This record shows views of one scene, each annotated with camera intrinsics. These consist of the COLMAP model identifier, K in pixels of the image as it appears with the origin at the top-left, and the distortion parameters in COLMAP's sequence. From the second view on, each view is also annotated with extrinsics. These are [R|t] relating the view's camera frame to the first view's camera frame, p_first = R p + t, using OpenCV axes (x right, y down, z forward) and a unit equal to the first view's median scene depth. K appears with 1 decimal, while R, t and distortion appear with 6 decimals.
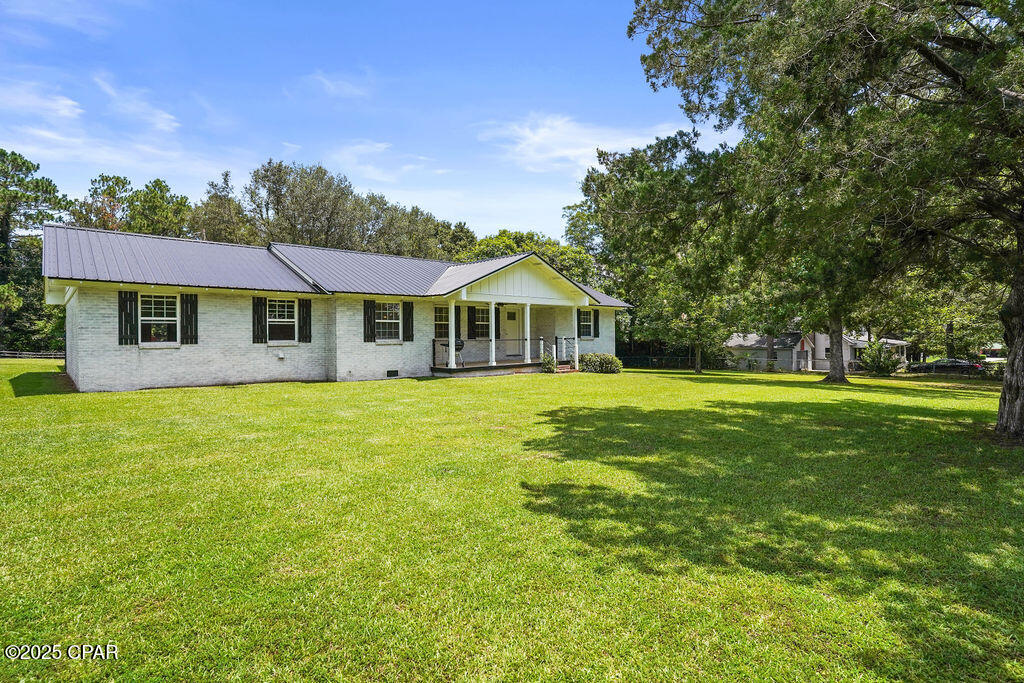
lens RADIAL K [[508.0, 0, 508.1], [0, 508.0, 336.7], [0, 0, 1]] dist [-0.026118, 0.010491]
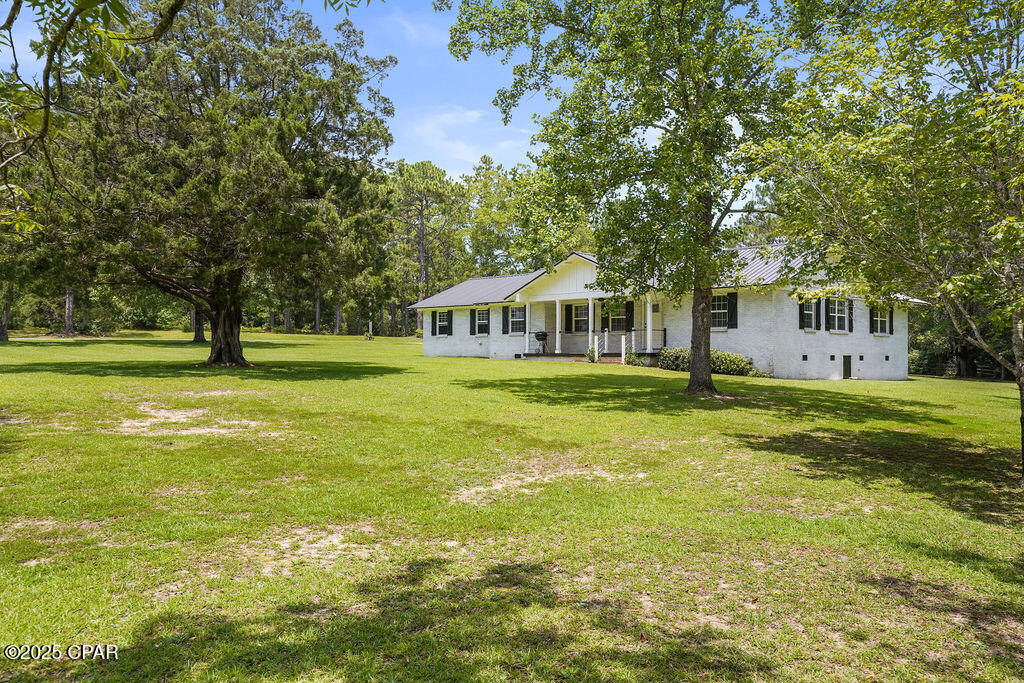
lens RADIAL K [[792.4, 0, 509.7], [0, 792.4, 339.1], [0, 0, 1]] dist [0.094093, 0.029212]
pose [[0.043450, 0.013807, -0.998960, 1.834385], [0.021232, 0.999666, 0.014741, -0.009112], [0.998830, -0.021850, 0.043142, 0.809558]]
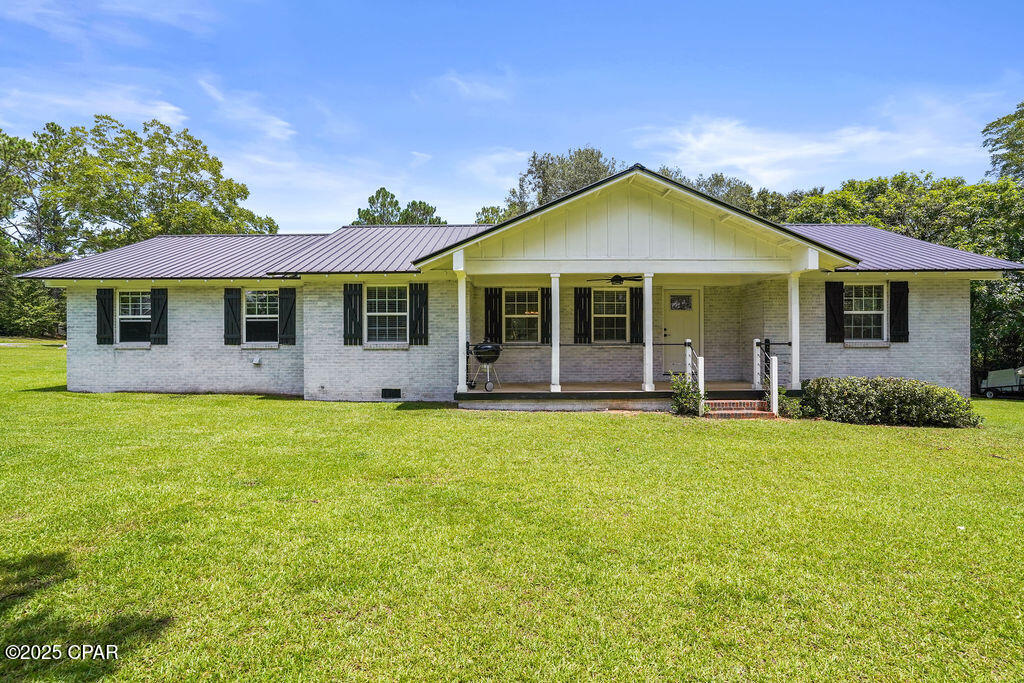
lens RADIAL K [[508.0, 0, 481.0], [0, 508.0, 349.4], [0, 0, 1]] dist [-0.026118, 0.010491]
pose [[0.719730, 0.022993, -0.693873, 0.289712], [-0.004526, 0.999586, 0.028429, -0.003704], [0.694239, -0.017321, 0.719536, 0.555942]]
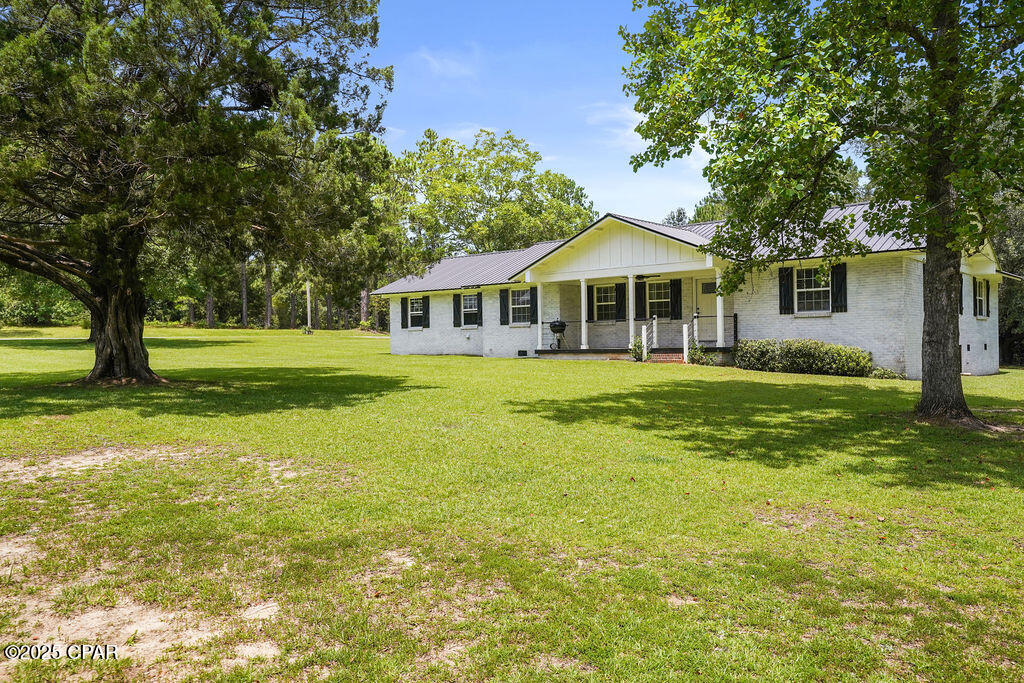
lens RADIAL K [[792.4, 0, 507.3], [0, 792.4, 339.6], [0, 0, 1]] dist [0.094093, 0.029212]
pose [[0.128887, 0.025383, -0.991334, 1.361630], [0.036907, 0.998857, 0.030374, -0.010935], [0.990972, -0.040502, 0.127803, 0.686210]]
